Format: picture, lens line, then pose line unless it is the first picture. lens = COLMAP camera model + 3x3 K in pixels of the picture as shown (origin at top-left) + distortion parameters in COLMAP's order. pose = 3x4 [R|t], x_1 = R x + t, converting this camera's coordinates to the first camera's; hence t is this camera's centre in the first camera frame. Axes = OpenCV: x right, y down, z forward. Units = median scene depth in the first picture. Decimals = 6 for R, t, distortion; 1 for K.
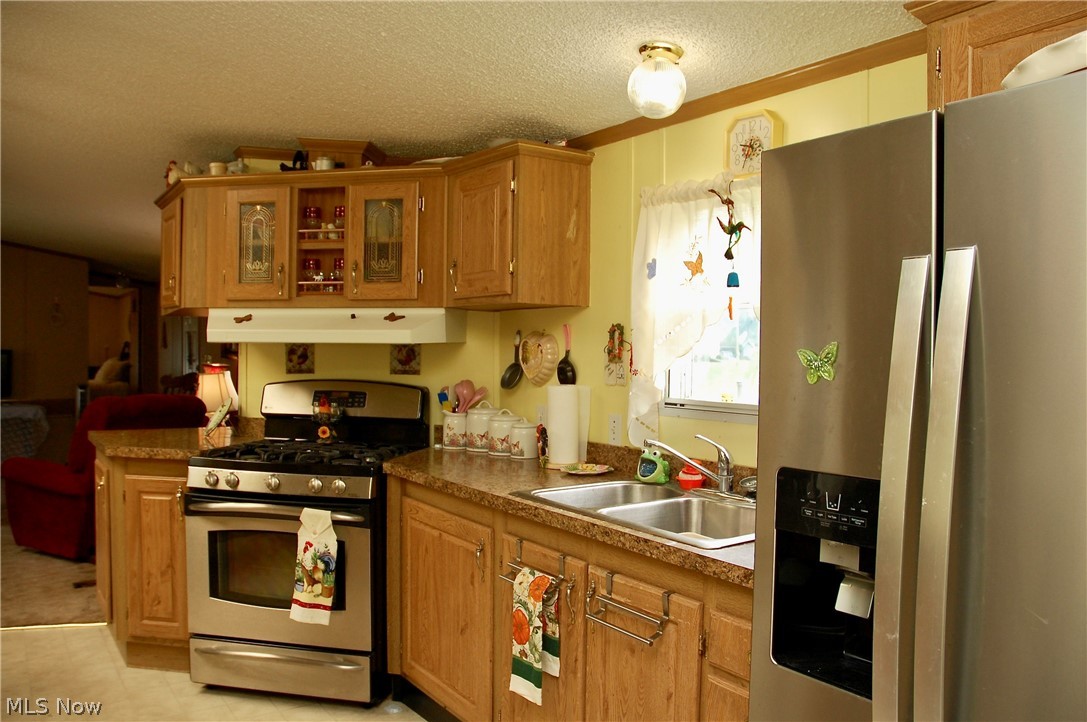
lens RADIAL K [[850.3, 0, 551.8], [0, 850.3, 375.3], [0, 0, 1]] dist [-0.176119, 0.162466]
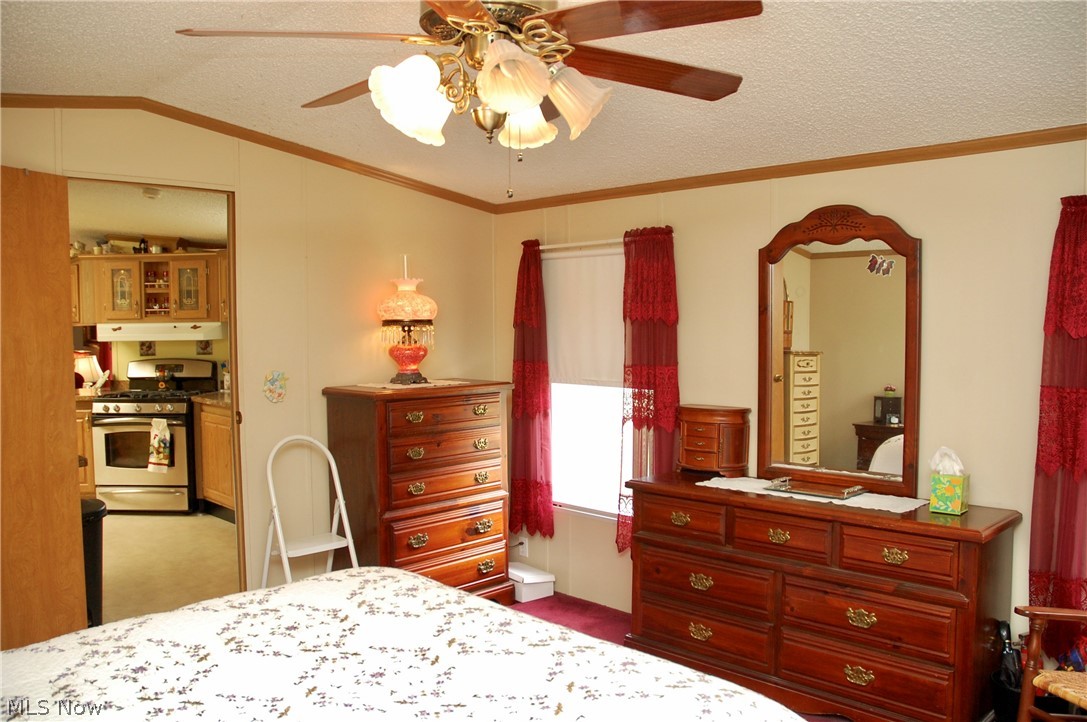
lens RADIAL K [[890.7, 0, 538.8], [0, 890.7, 376.7], [0, 0, 1]] dist [-0.140963, 0.180310]
pose [[0.989459, -0.029459, 0.141785, 0.324407], [0.024948, 0.999128, 0.033489, 0.000760], [-0.142648, -0.029599, 0.989331, -1.192242]]
